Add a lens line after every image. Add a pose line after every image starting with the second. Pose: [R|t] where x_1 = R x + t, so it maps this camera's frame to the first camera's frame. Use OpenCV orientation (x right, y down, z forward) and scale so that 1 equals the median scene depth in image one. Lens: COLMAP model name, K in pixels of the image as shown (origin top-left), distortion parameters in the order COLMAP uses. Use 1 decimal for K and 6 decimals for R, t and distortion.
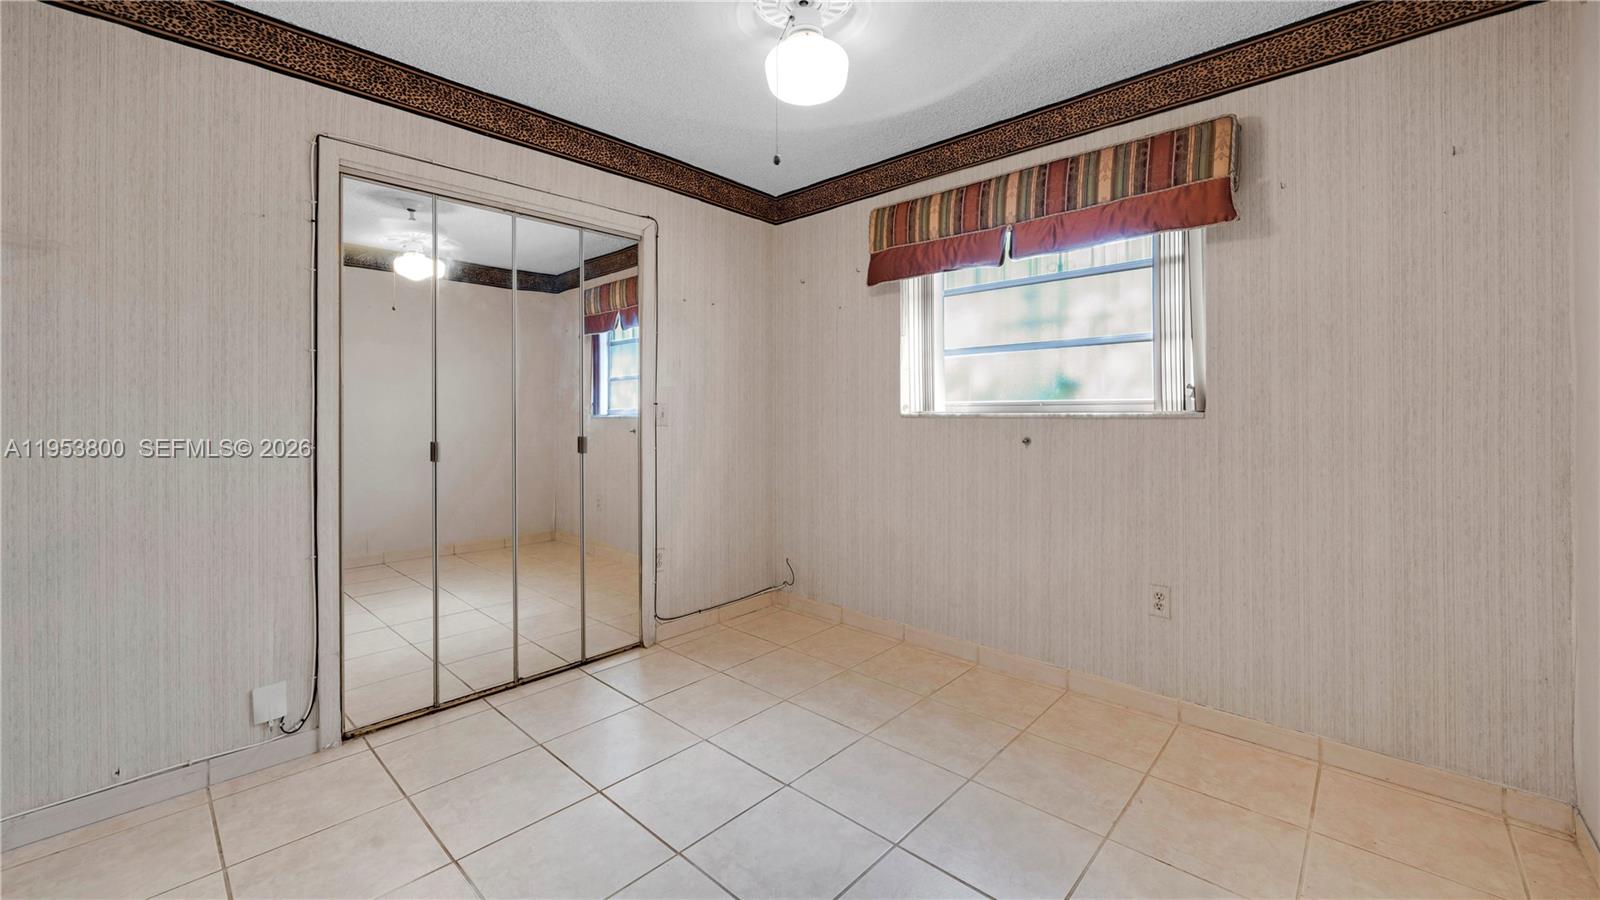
lens RADIAL K [[619.8, 0, 821.1], [0, 619.8, 415.3], [0, 0, 1]] dist [-0.013430, -0.000009]
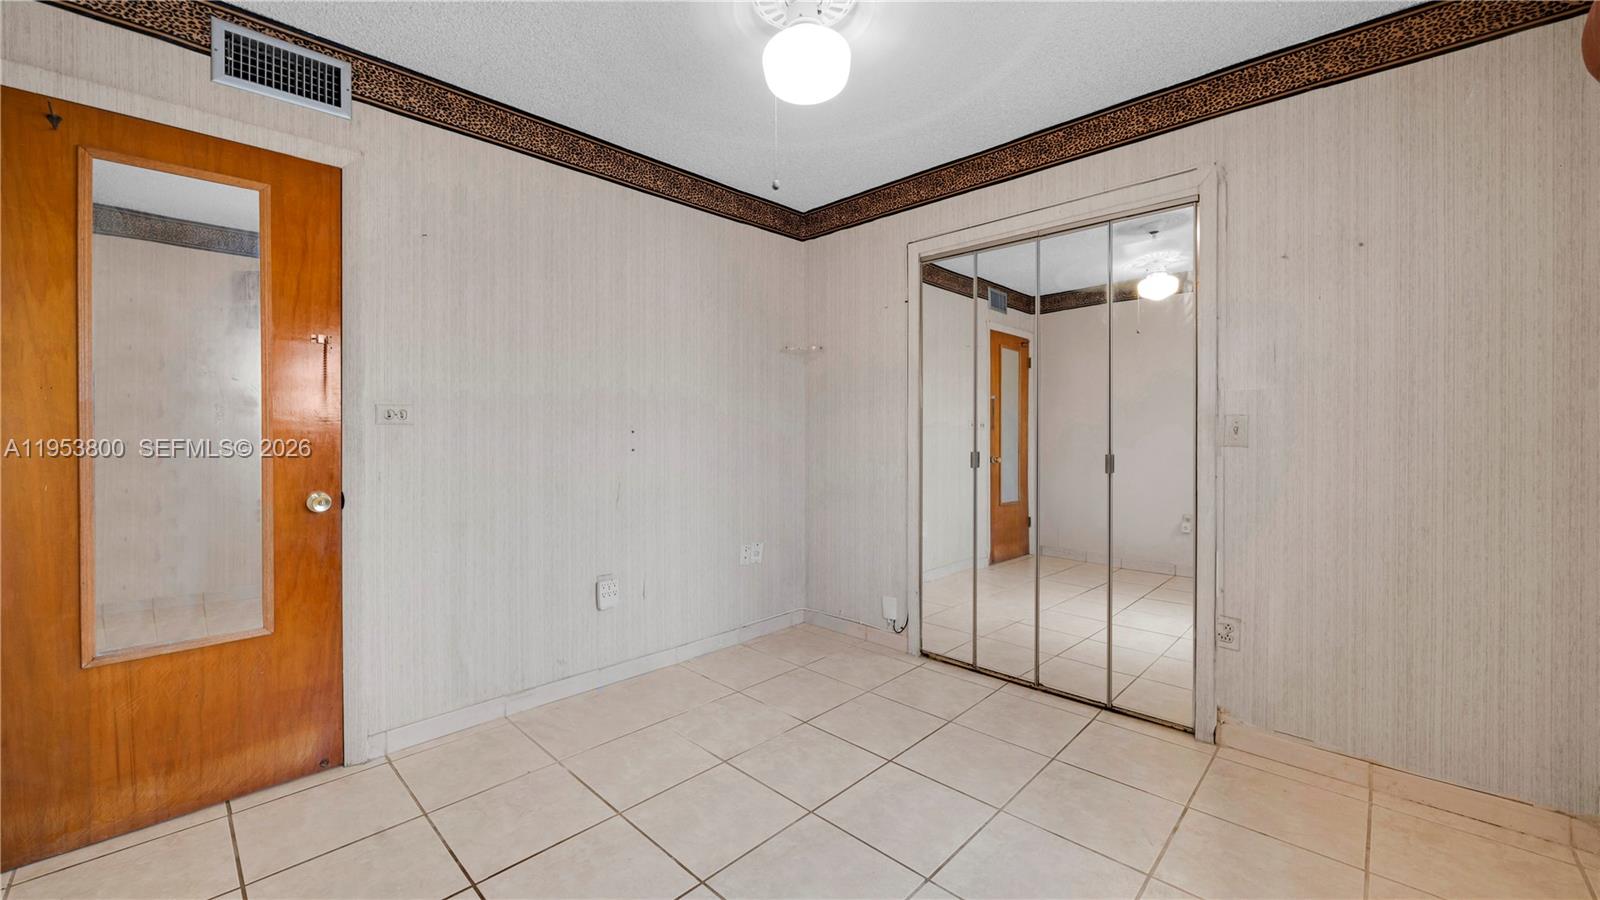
lens RADIAL K [[619.8, 0, 790.1], [0, 619.8, 434.6], [0, 0, 1]] dist [-0.013430, -0.000009]
pose [[-0.054246, 0.007187, -0.998502, 0.498928], [-0.004786, 0.999961, 0.007458, 0.000541], [0.998516, 0.005183, -0.054209, 0.554002]]
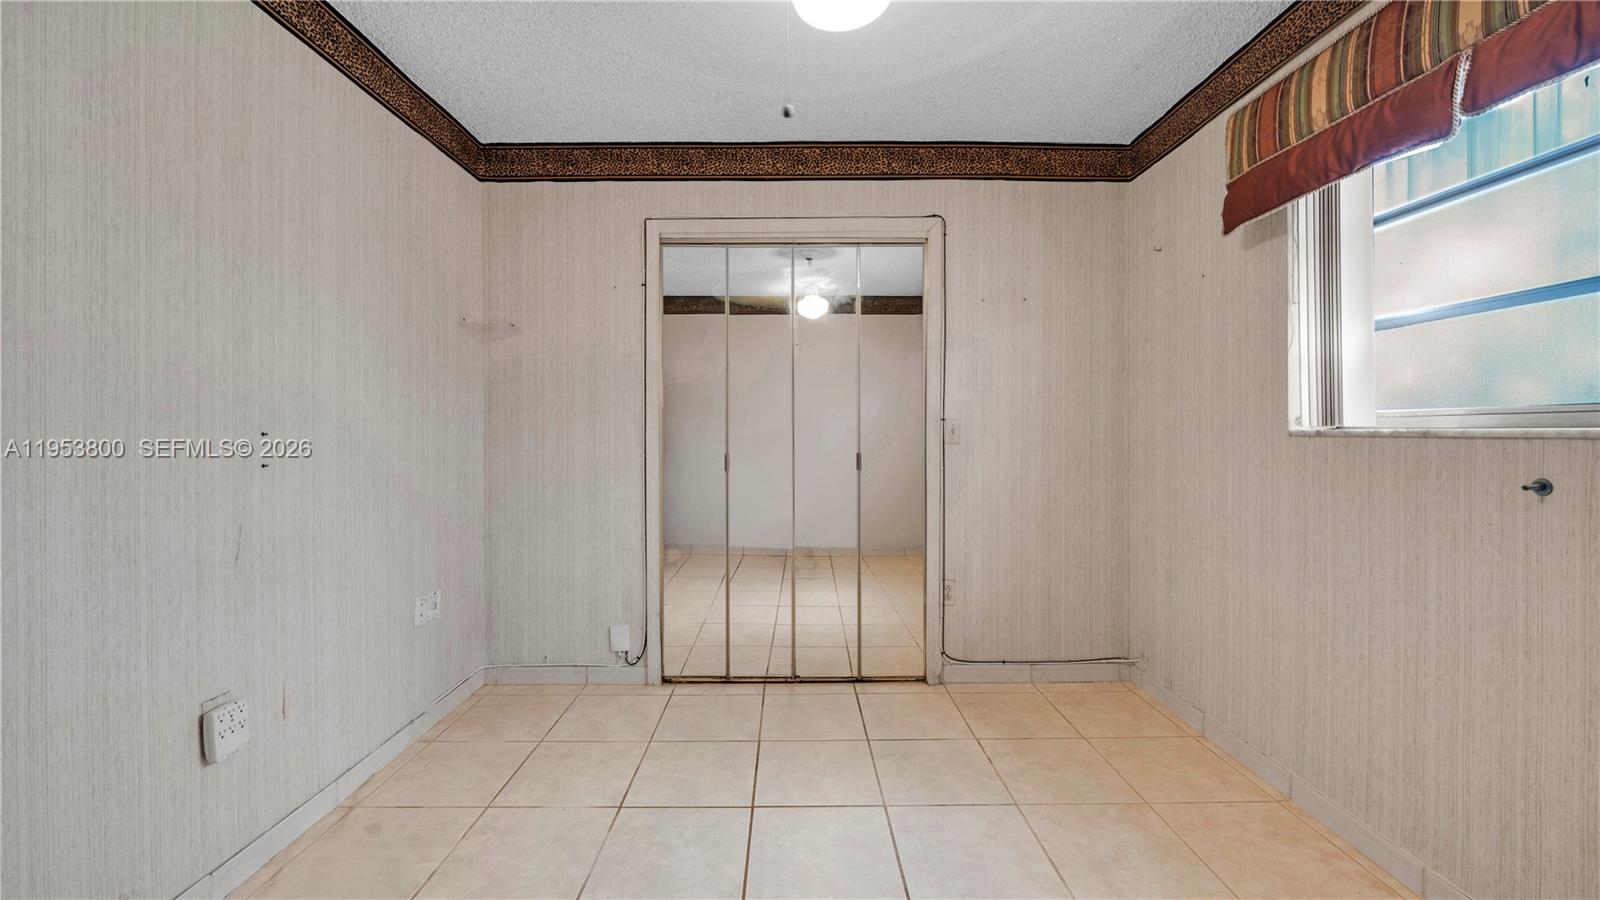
lens RADIAL K [[619.8, 0, 796.3], [0, 619.8, 435.8], [0, 0, 1]] dist [-0.013430, -0.000009]
pose [[0.668856, 0.005646, -0.743370, 0.272421], [-0.003389, 0.999984, 0.004546, 0.001940], [0.743384, -0.000521, 0.668865, 0.242034]]
